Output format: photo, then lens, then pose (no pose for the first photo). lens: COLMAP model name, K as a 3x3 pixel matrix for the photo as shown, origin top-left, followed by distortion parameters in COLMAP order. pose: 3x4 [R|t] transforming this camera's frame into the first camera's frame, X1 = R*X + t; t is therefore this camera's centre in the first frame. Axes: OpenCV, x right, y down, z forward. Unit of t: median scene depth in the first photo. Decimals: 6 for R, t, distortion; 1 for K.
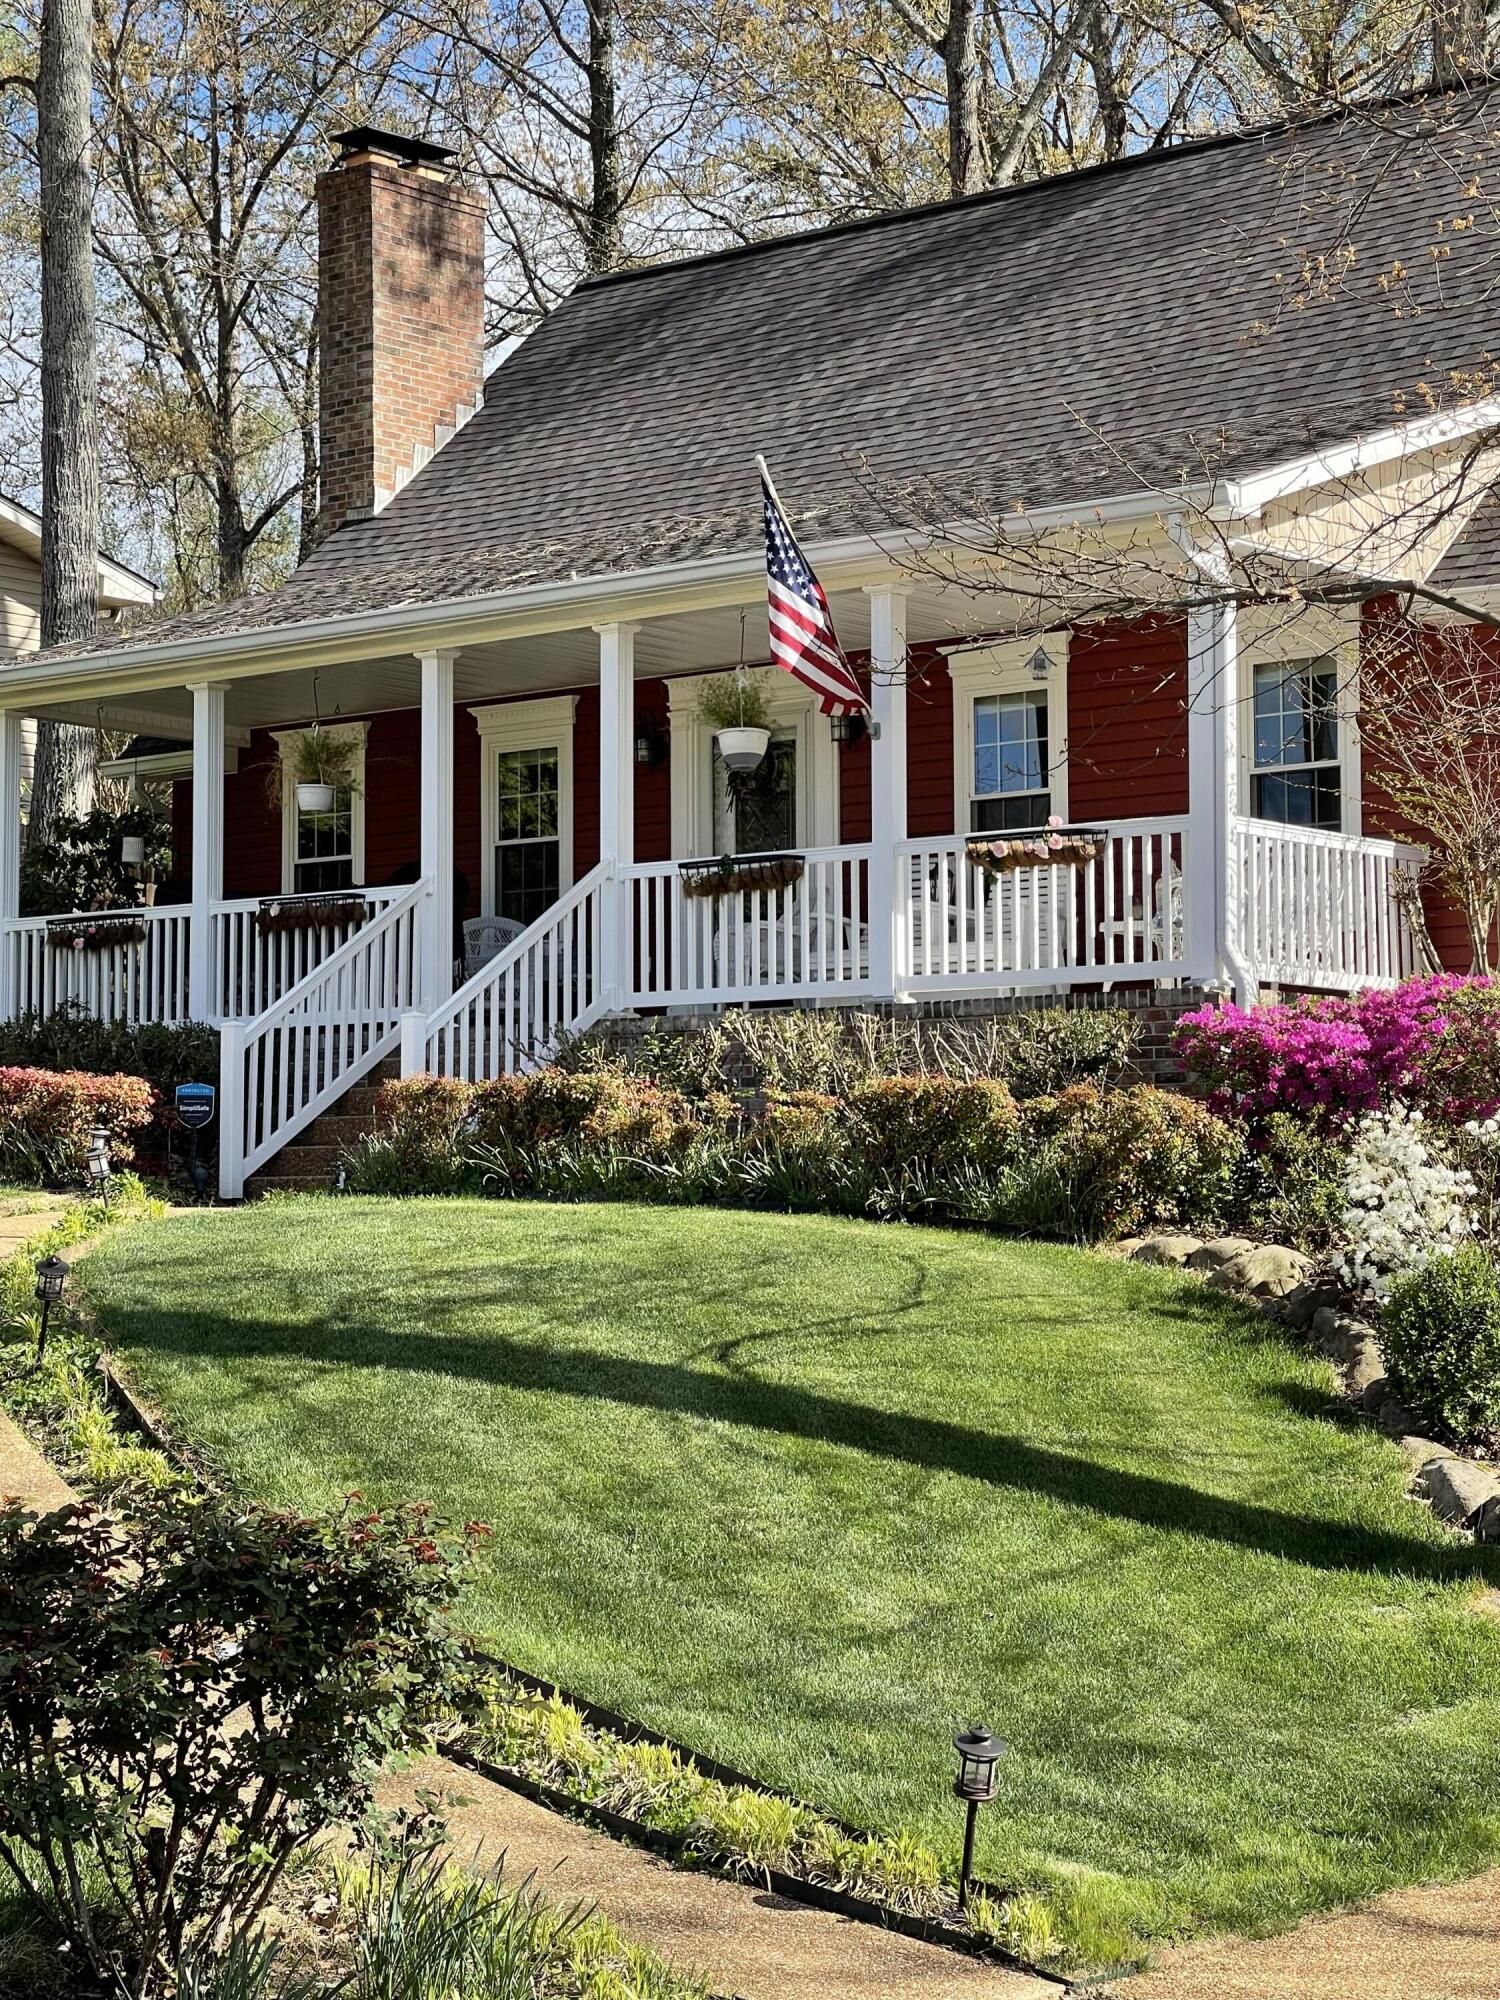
lens RADIAL K [[3625.5, 0, 747.6], [0, 3625.5, 995.8], [0, 0, 1]] dist [0.196468, -0.039957]
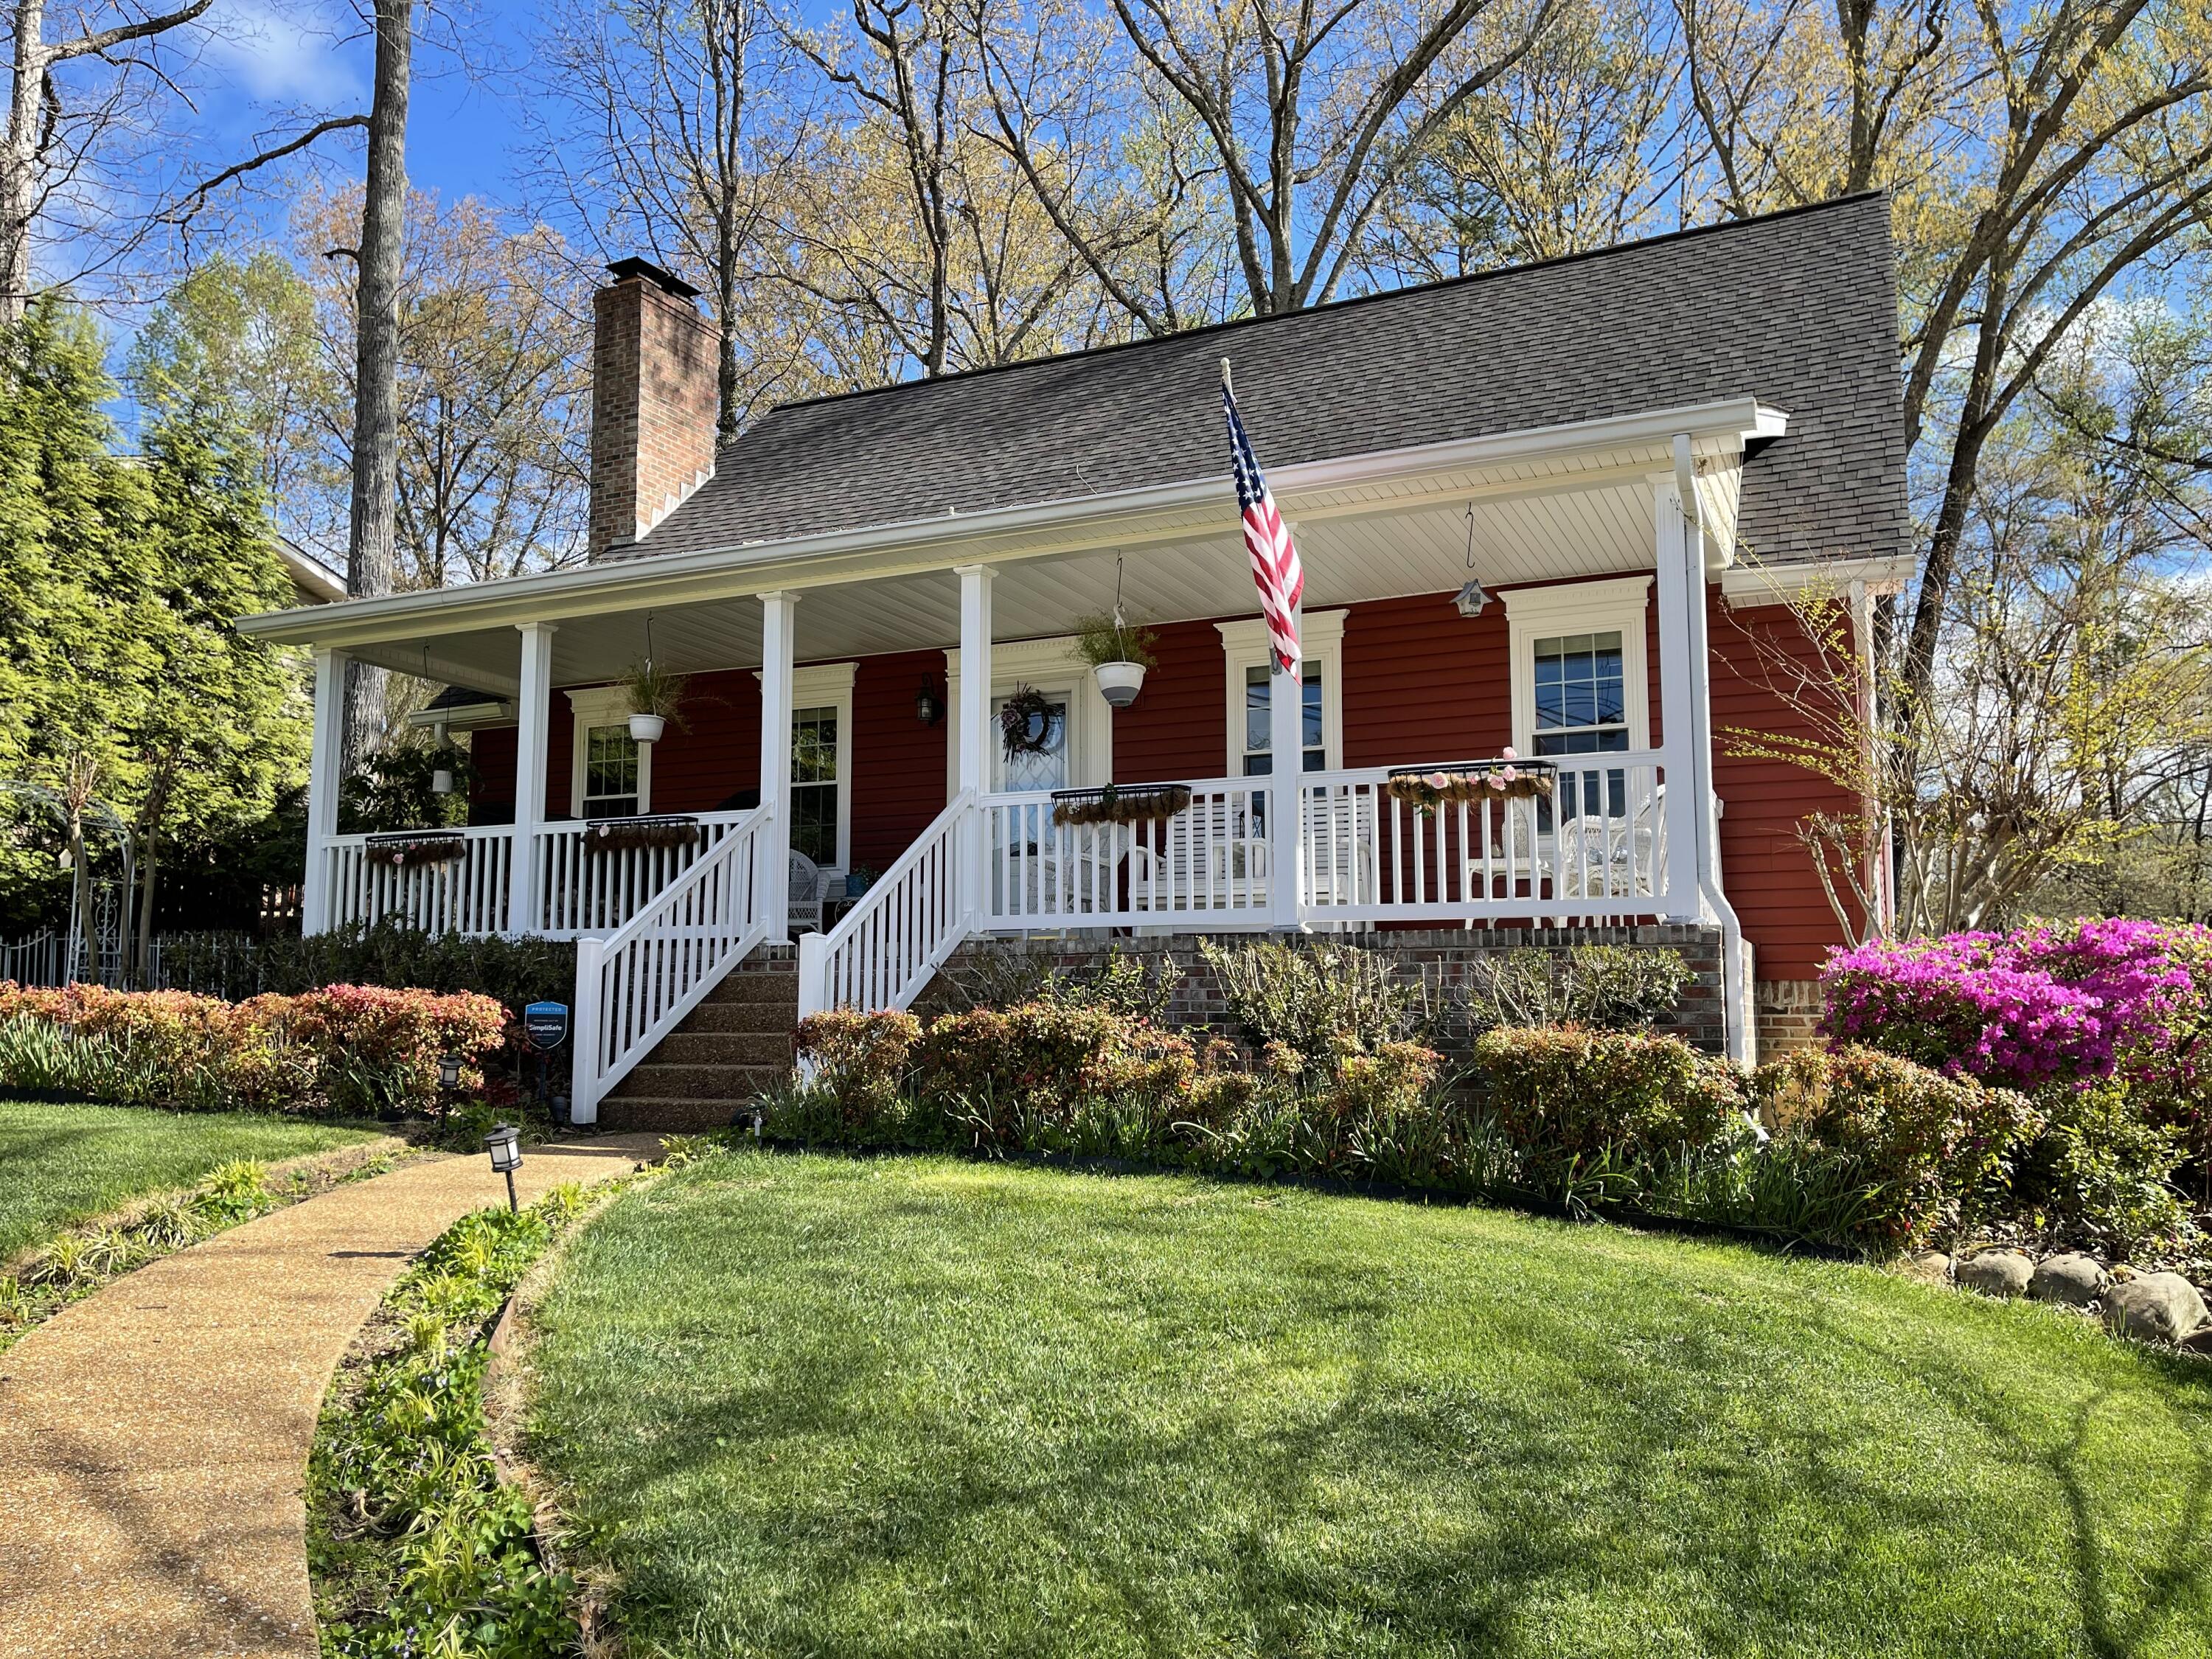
lens RADIAL K [[1633.9, 0, 1120.5], [0, 1633.9, 854.3], [0, 0, 1]] dist [0.075381, -0.110261]
pose [[0.963504, 0.029907, 0.266019, -0.125594], [-0.020018, 0.999007, -0.039807, -0.000476], [-0.266946, 0.033029, 0.963145, 0.552918]]
